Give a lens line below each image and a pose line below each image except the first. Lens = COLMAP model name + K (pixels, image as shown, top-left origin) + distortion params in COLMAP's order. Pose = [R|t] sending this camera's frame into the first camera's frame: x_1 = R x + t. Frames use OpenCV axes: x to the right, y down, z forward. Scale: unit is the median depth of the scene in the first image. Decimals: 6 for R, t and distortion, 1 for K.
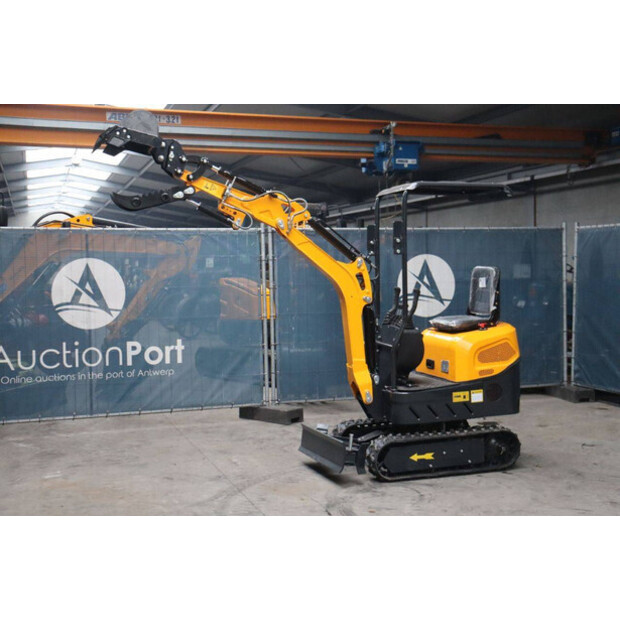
lens RADIAL K [[821.2, 0, 310.0], [0, 821.2, 310.0], [0, 0, 1]] dist [0.049362, 0.058666]
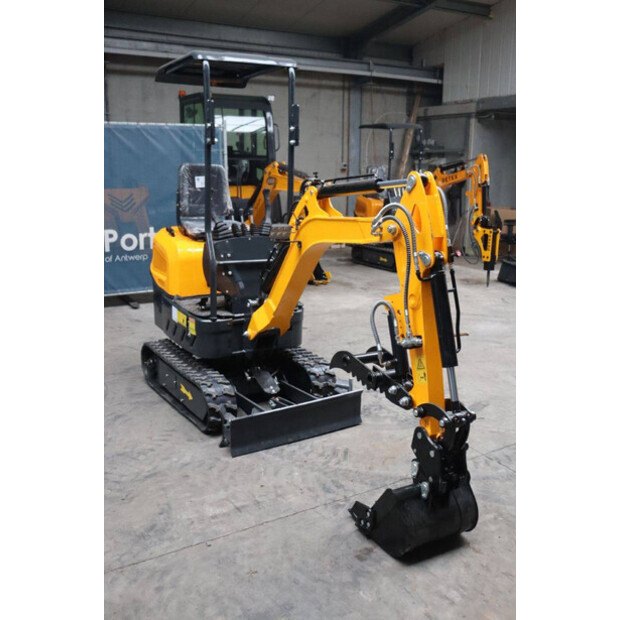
lens RADIAL K [[640.7, 0, 310.3], [0, 640.7, 265.6], [0, 0, 1]] dist [-0.084309, 0.157614]
pose [[-0.203787, -0.142995, 0.968516, -0.425216], [0.041274, 0.987141, 0.154429, -0.040244], [-0.978145, 0.071446, -0.195265, 0.861335]]
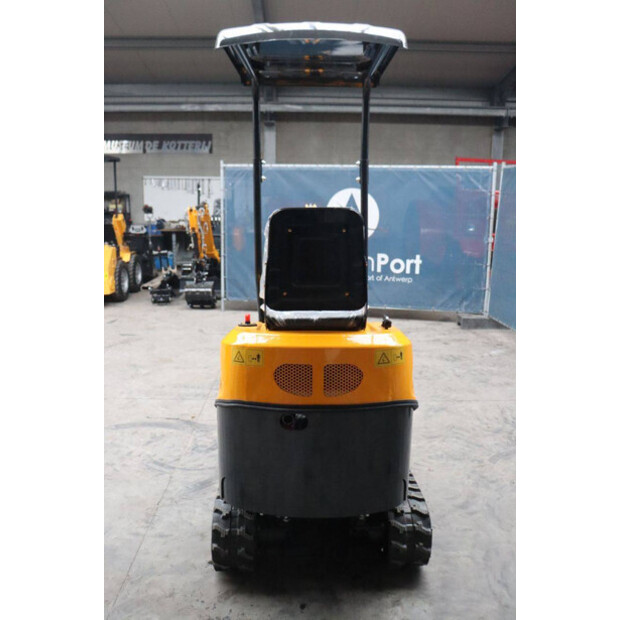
lens RADIAL K [[551.7, 0, 310.0], [0, 551.7, 321.1], [0, 0, 1]] dist [-0.128400, 0.113334]
pose [[-0.299408, 0.220780, -0.928230, 0.419892], [-0.056254, 0.967083, 0.248166, -0.054540], [0.952465, 0.126520, -0.277133, 0.907809]]
